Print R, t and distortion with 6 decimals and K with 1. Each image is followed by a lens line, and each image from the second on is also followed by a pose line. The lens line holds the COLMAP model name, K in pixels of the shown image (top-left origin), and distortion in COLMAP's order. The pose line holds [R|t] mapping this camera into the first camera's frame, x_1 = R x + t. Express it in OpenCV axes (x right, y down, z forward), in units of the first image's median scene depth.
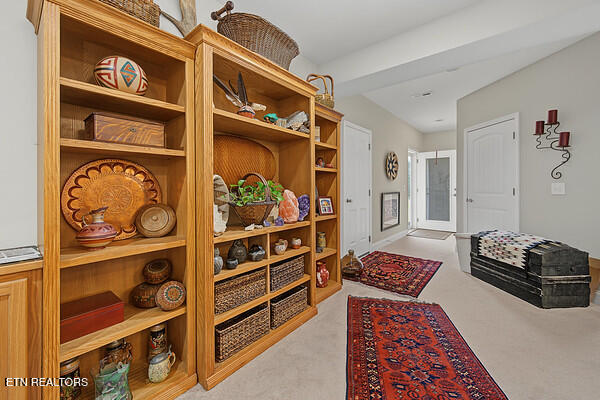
lens RADIAL K [[243.1, 0, 294.8], [0, 243.1, 187.2], [0, 0, 1]] dist [0.008814, 0.000343]
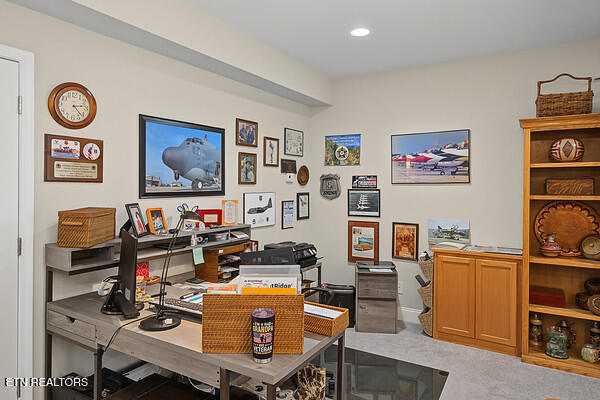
lens RADIAL K [[380.8, 0, 306.1], [0, 380.8, 186.2], [0, 0, 1]] dist [-0.001733, -0.000597]
pose [[0.155890, 0.005781, -0.987758, 1.226184], [-0.008389, 0.999955, 0.004529, -0.190149], [0.987739, 0.007581, 0.155931, -0.858916]]
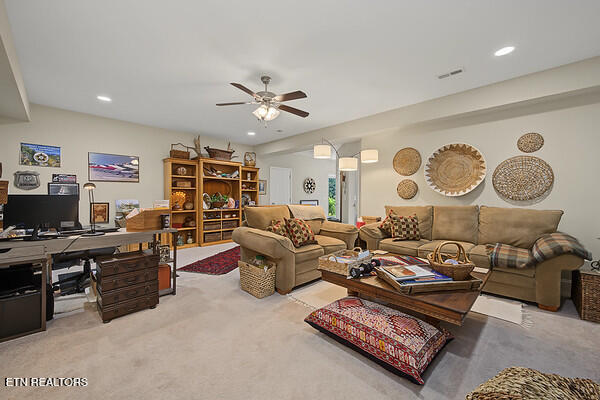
lens RADIAL K [[243.1, 0, 299.6], [0, 243.1, 197.4], [0, 0, 1]] dist [0.008814, 0.000343]
pose [[0.998273, 0.004288, -0.058595, 1.403650], [-0.004307, 0.999991, -0.000195, 0.002447], [0.058593, 0.000447, 0.998282, -2.741114]]
